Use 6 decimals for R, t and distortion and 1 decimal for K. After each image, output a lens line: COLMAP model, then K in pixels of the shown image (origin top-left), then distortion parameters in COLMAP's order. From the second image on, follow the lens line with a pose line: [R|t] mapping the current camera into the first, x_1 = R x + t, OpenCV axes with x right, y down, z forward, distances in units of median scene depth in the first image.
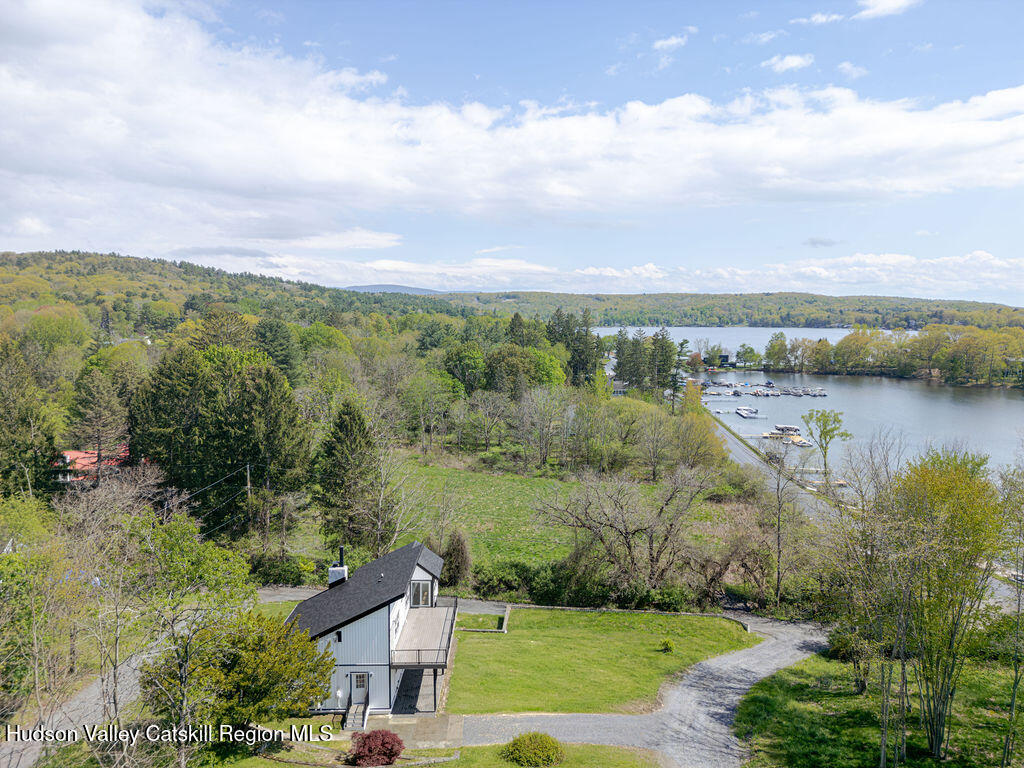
lens RADIAL K [[719.1, 0, 512.0], [0, 719.1, 384.0], [0, 0, 1]] dist [0.107732, -0.114313]
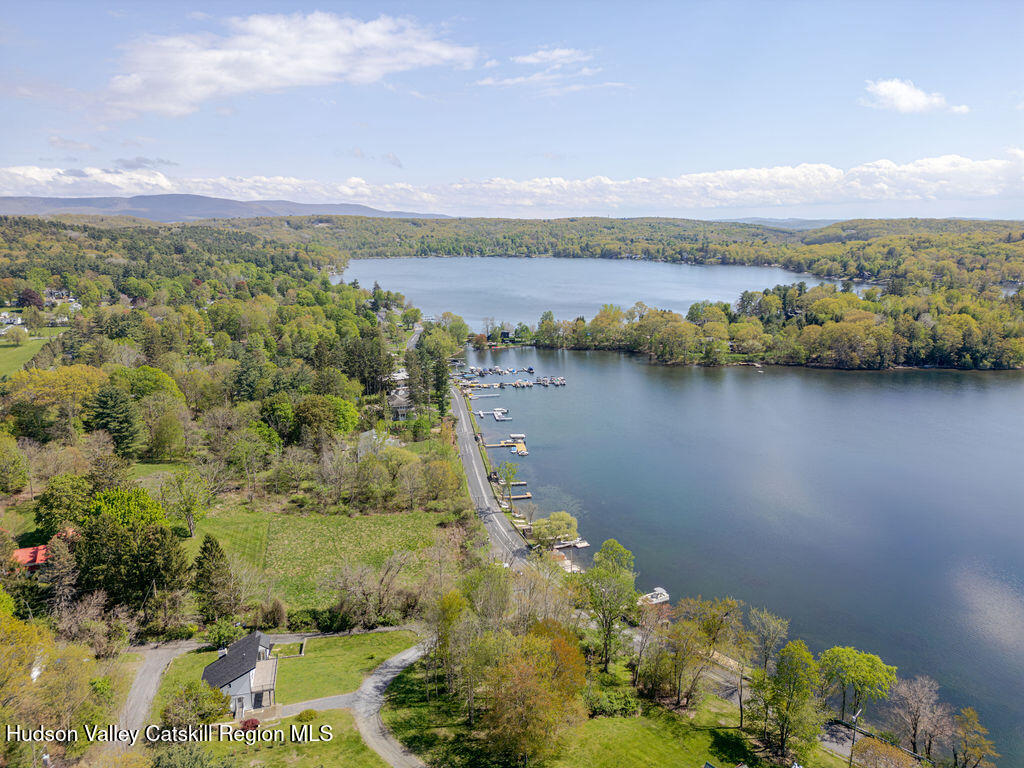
lens RADIAL K [[719.1, 0, 512.0], [0, 719.1, 384.0], [0, 0, 1]] dist [0.107732, -0.114313]
pose [[0.970807, -0.056979, 0.232997, 0.105513], [0.028278, 0.991790, 0.124715, -0.559871], [-0.238190, -0.114486, 0.964447, -0.905680]]
